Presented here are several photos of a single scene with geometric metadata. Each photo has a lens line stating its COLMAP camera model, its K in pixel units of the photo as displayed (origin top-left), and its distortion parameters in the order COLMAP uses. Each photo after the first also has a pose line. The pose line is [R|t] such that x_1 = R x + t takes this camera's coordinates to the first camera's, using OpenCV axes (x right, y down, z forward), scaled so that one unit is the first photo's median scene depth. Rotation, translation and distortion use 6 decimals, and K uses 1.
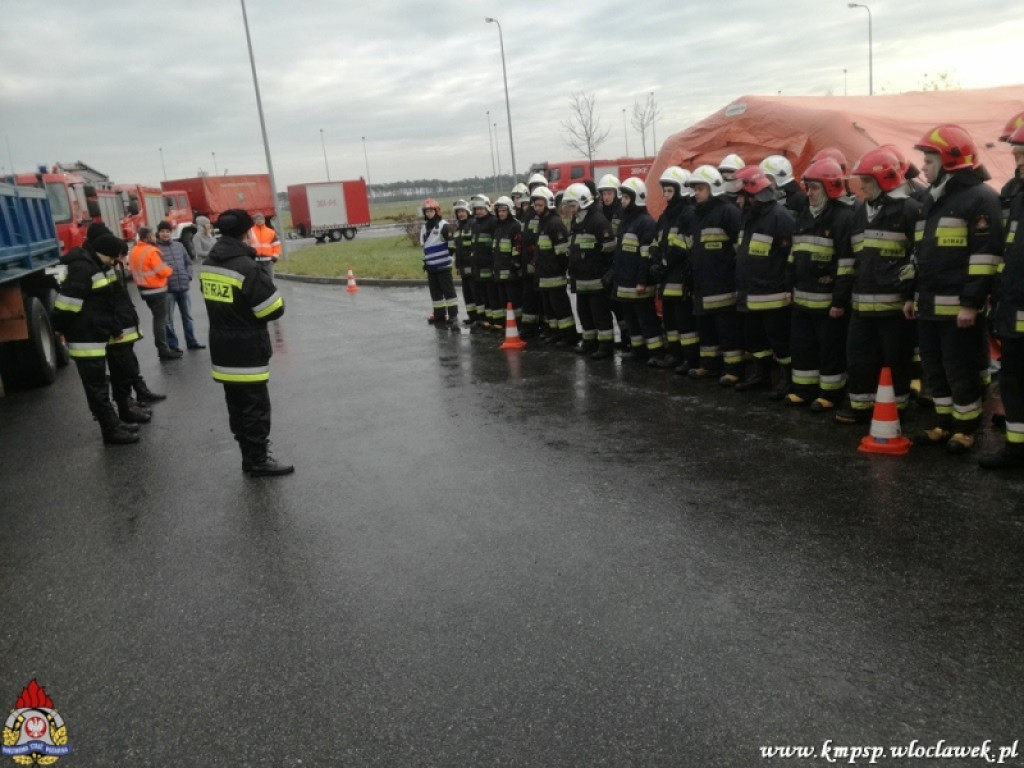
lens RADIAL K [[876.4, 0, 512.0], [0, 876.4, 384.0], [0, 0, 1]] dist [0.187462, -0.284480]
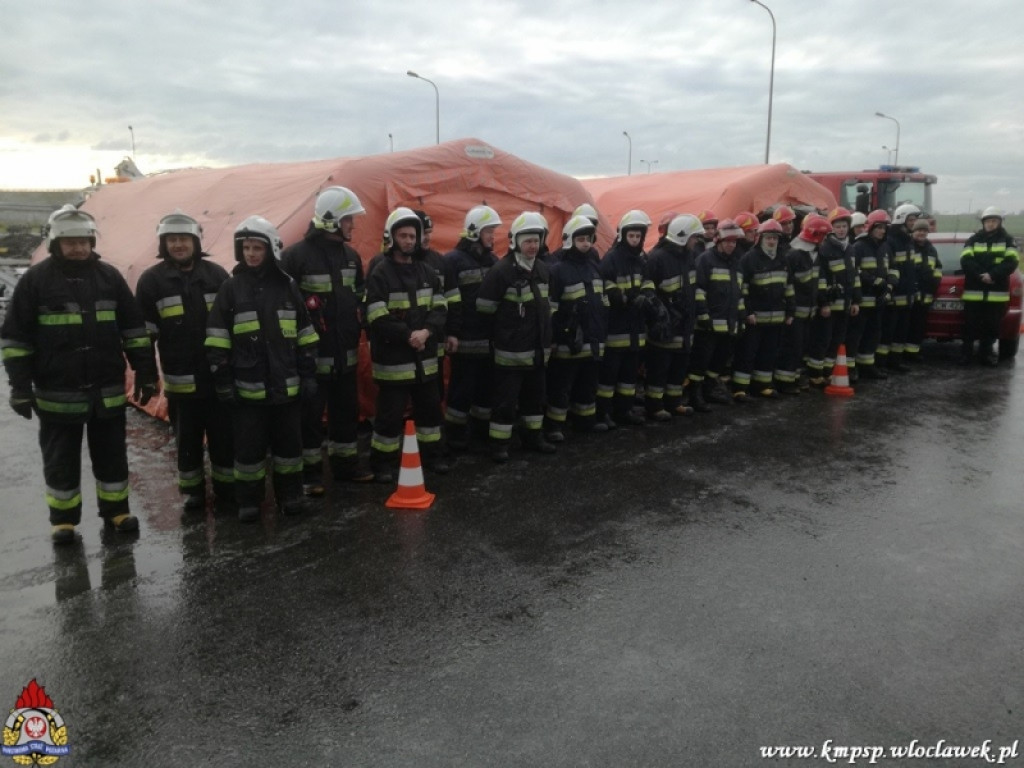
lens RADIAL K [[876.4, 0, 512.0], [0, 876.4, 384.0], [0, 0, 1]] dist [0.187462, -0.284480]
pose [[-0.316320, -0.075381, 0.945653, -0.604344], [0.225596, 0.962264, 0.152166, -0.211081], [-0.921438, 0.261469, -0.287377, 1.279672]]
